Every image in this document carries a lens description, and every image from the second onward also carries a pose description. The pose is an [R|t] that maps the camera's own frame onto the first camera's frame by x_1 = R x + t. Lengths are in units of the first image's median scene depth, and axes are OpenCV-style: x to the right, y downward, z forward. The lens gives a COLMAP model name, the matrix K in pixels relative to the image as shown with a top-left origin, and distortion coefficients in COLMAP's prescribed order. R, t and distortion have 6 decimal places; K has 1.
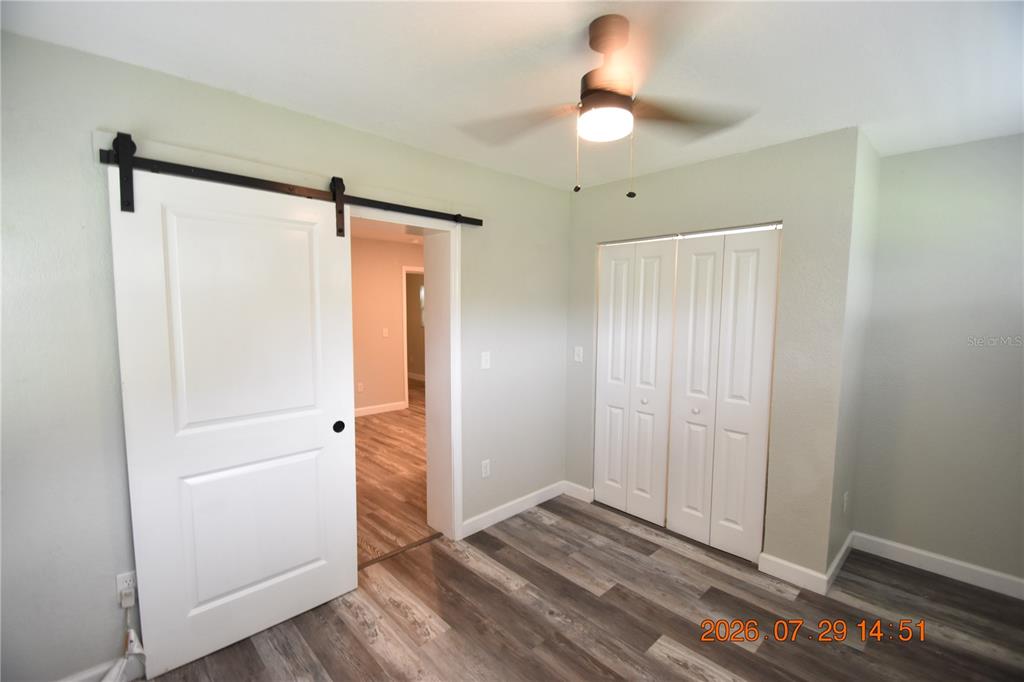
lens RADIAL K [[456.7, 0, 506.1], [0, 456.7, 346.8], [0, 0, 1]] dist [0.015560, -0.013468]
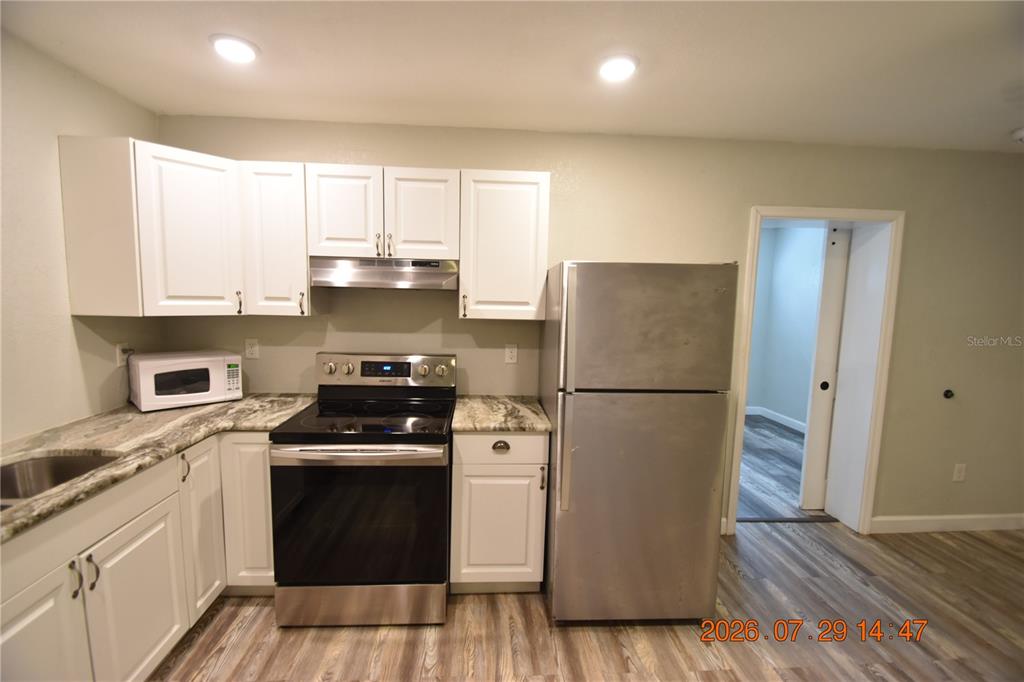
lens RADIAL K [[456.7, 0, 506.1], [0, 456.7, 346.8], [0, 0, 1]] dist [0.015560, -0.013468]
pose [[-0.766519, -0.087129, 0.636284, -0.407128], [0.034058, 0.983845, 0.175752, -0.178302], [-0.641318, 0.156388, -0.751169, 2.105742]]
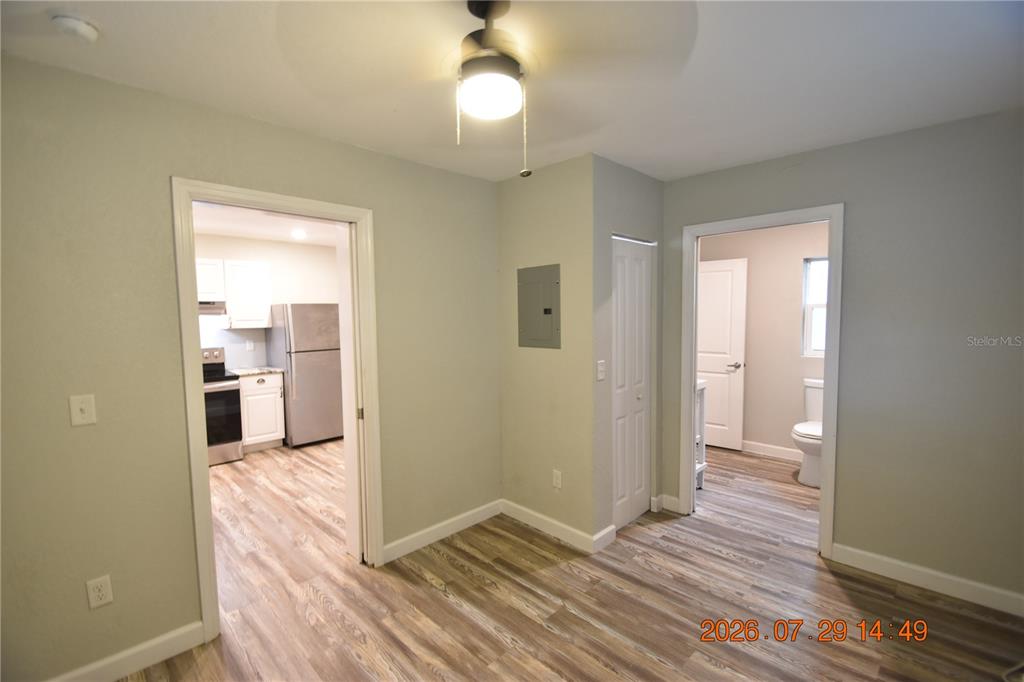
lens RADIAL K [[456.7, 0, 506.1], [0, 456.7, 346.8], [0, 0, 1]] dist [0.015560, -0.013468]
pose [[-0.999761, 0.014565, -0.016321, -0.961939], [0.011772, 0.987082, 0.159780, -0.312856], [0.018437, 0.159550, -0.987018, 3.603233]]
